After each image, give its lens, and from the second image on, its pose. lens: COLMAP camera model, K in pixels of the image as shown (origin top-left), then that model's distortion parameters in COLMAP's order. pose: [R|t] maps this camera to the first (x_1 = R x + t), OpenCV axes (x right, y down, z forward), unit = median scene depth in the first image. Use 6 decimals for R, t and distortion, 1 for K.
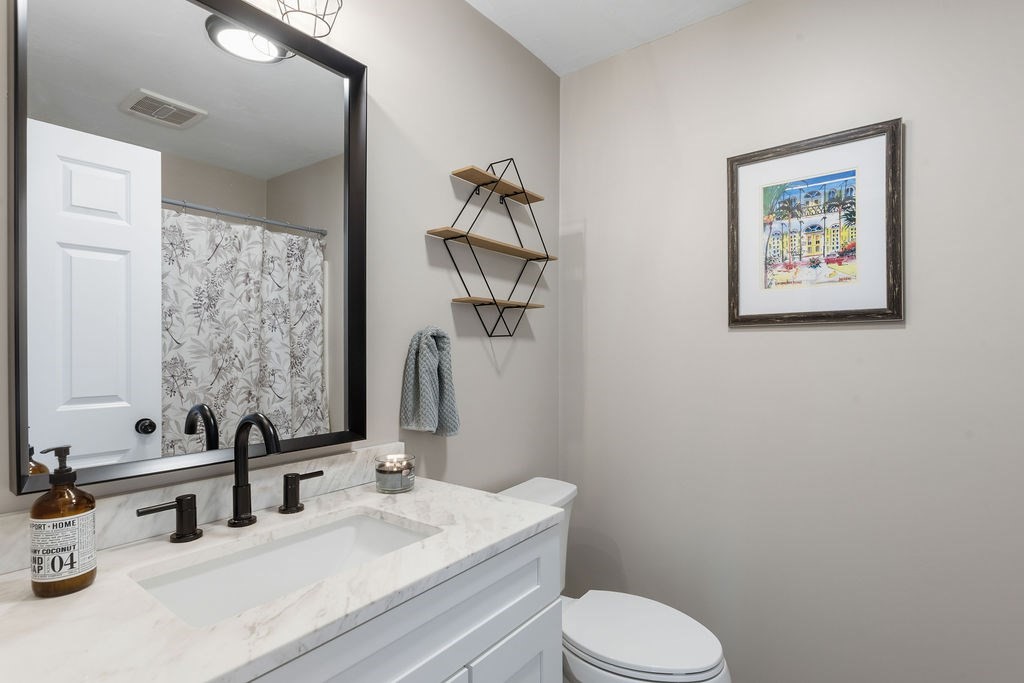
lens RADIAL K [[506.1, 0, 513.4], [0, 506.1, 345.2], [0, 0, 1]] dist [0.013412, -0.008461]
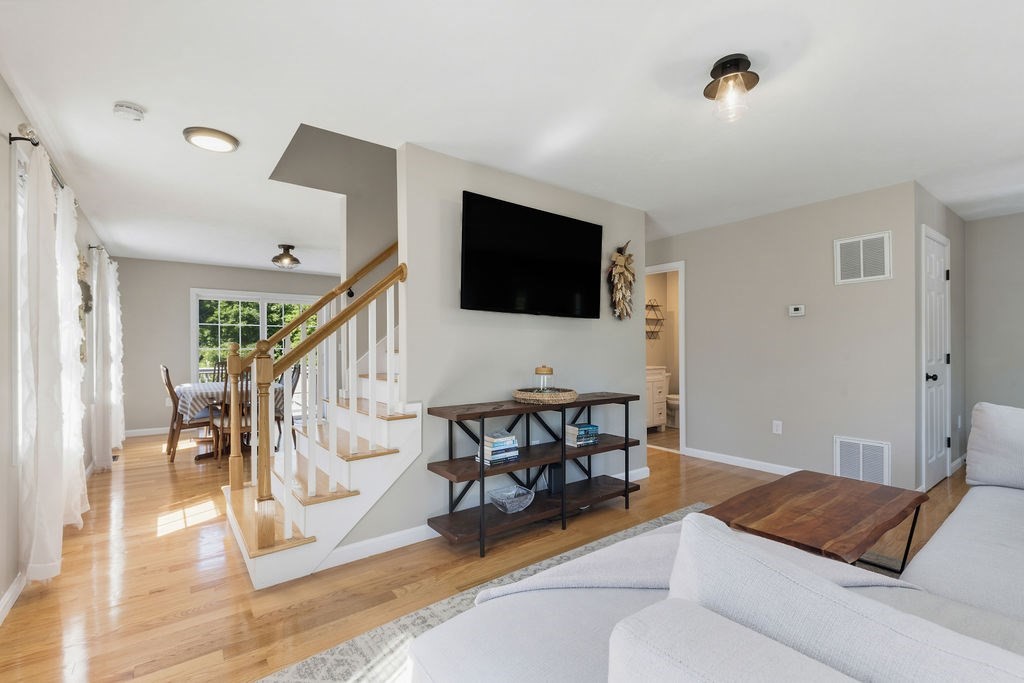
lens RADIAL K [[458.1, 0, 504.7], [0, 458.1, 342.5], [0, 0, 1]] dist [0.012960, -0.005787]
pose [[0.964464, -0.004621, -0.264176, -0.210800], [0.003117, 0.999976, -0.006114, 0.035096], [0.264198, 0.005073, 0.964455, -3.180968]]
